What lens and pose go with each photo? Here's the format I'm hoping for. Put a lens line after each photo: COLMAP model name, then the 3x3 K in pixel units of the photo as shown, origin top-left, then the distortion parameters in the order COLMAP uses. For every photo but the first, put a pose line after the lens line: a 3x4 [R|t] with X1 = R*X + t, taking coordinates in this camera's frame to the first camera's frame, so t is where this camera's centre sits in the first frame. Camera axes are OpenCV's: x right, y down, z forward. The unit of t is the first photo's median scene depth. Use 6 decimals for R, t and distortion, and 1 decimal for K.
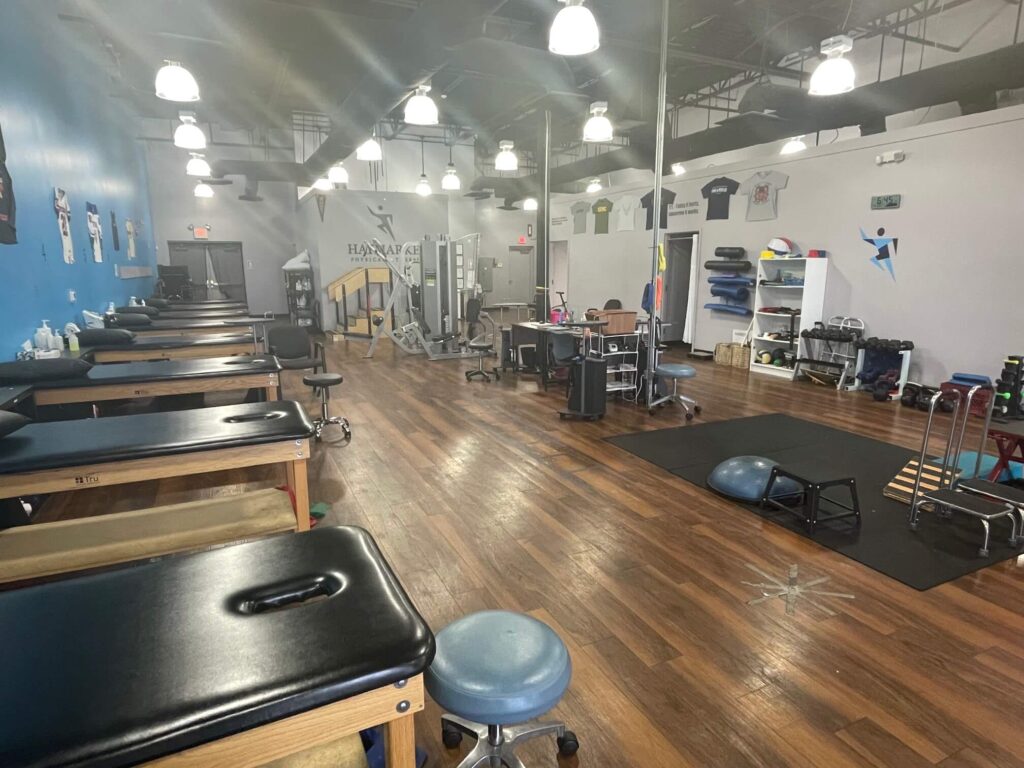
lens RADIAL K [[589.2, 0, 507.7], [0, 589.2, 389.3], [0, 0, 1]] dist [-0.002463, -0.003476]
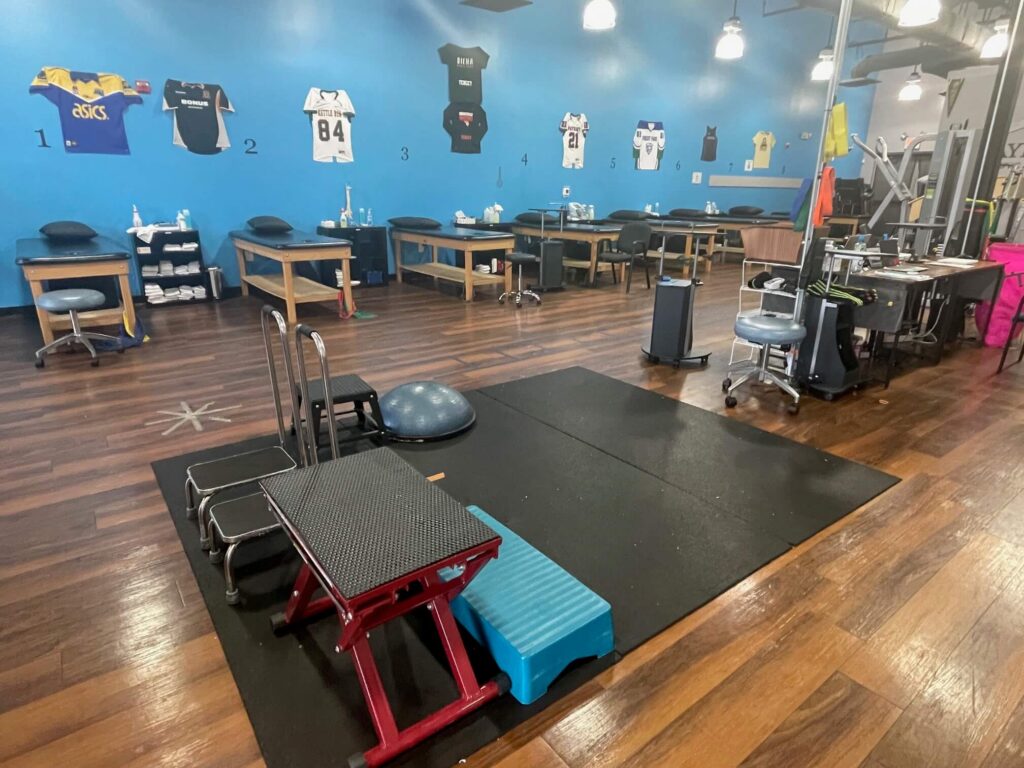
lens RADIAL K [[589.2, 0, 508.0], [0, 589.2, 385.8], [0, 0, 1]] dist [-0.002463, -0.003476]
pose [[0.205726, 0.318186, -0.925437, 0.666254], [-0.212902, 0.937567, 0.275028, -0.071334], [0.955170, 0.140447, 0.260625, 0.506613]]
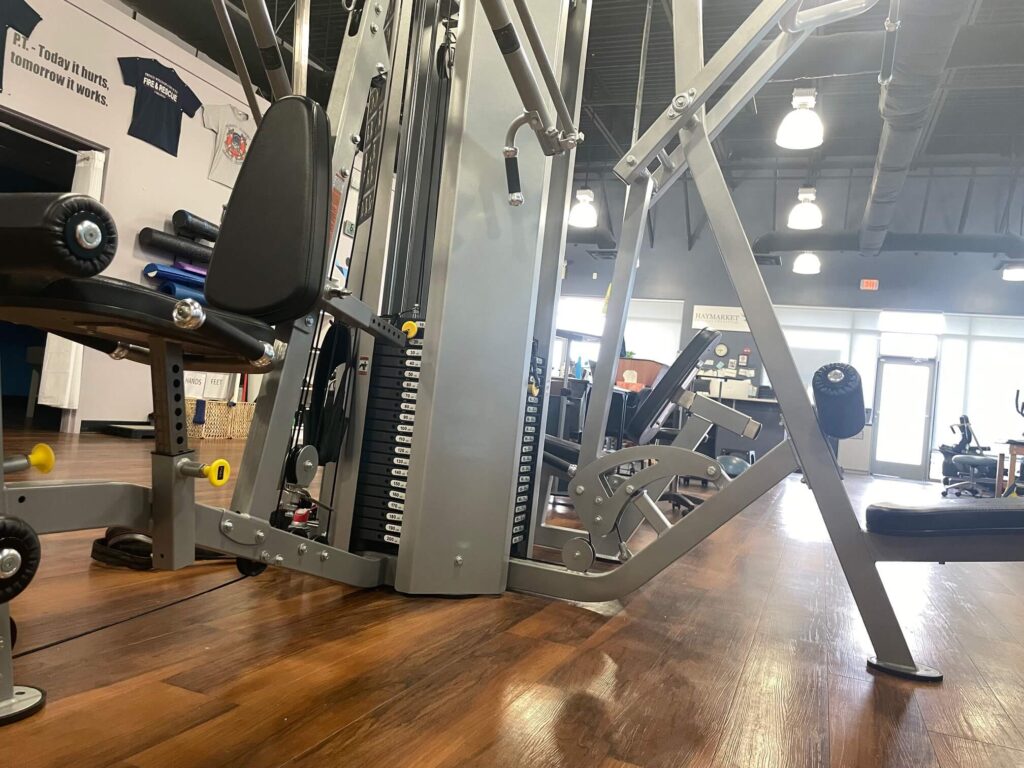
lens RADIAL K [[778.8, 0, 519.0], [0, 778.8, 376.6], [0, 0, 1]] dist [0.088638, -0.119261]
pose [[-0.689349, -0.042033, 0.723209, -0.420289], [0.048968, 0.993328, 0.104407, -0.201552], [-0.722772, 0.107387, -0.682692, 1.622933]]
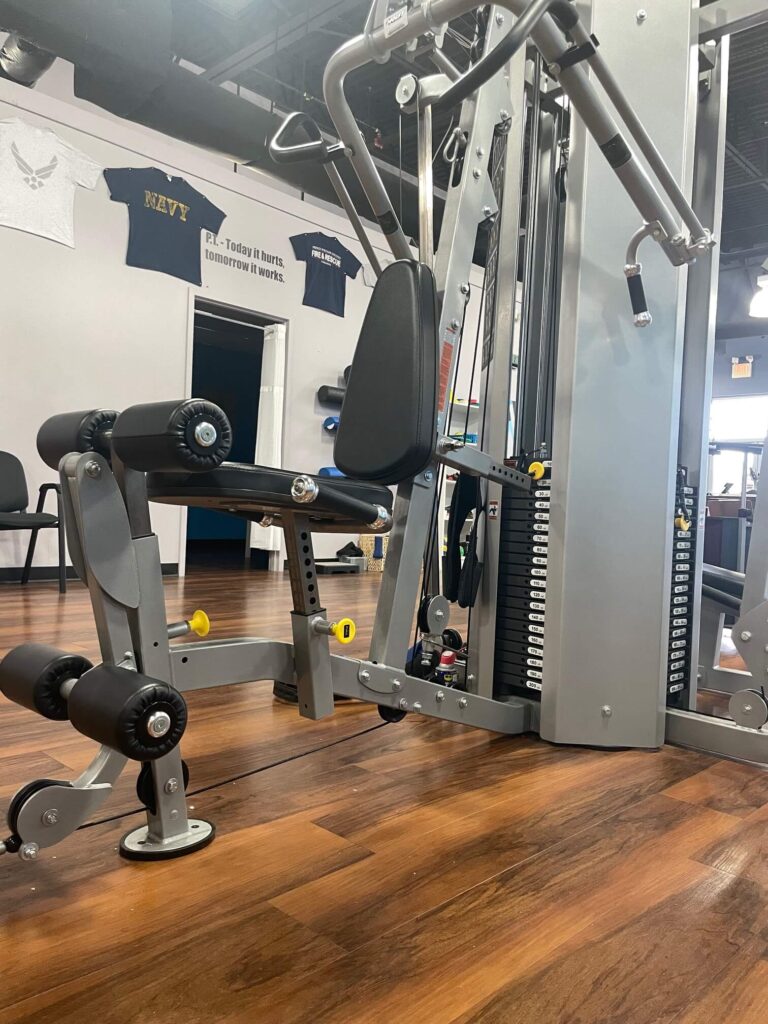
lens RADIAL K [[778.8, 0, 382.4], [0, 778.8, 508.9], [0, 0, 1]] dist [0.088638, -0.119261]
pose [[-0.360908, -0.017467, 0.932438, -0.424918], [0.152488, 0.985264, 0.077478, -0.207231], [-0.920051, 0.170148, -0.352926, 1.605945]]
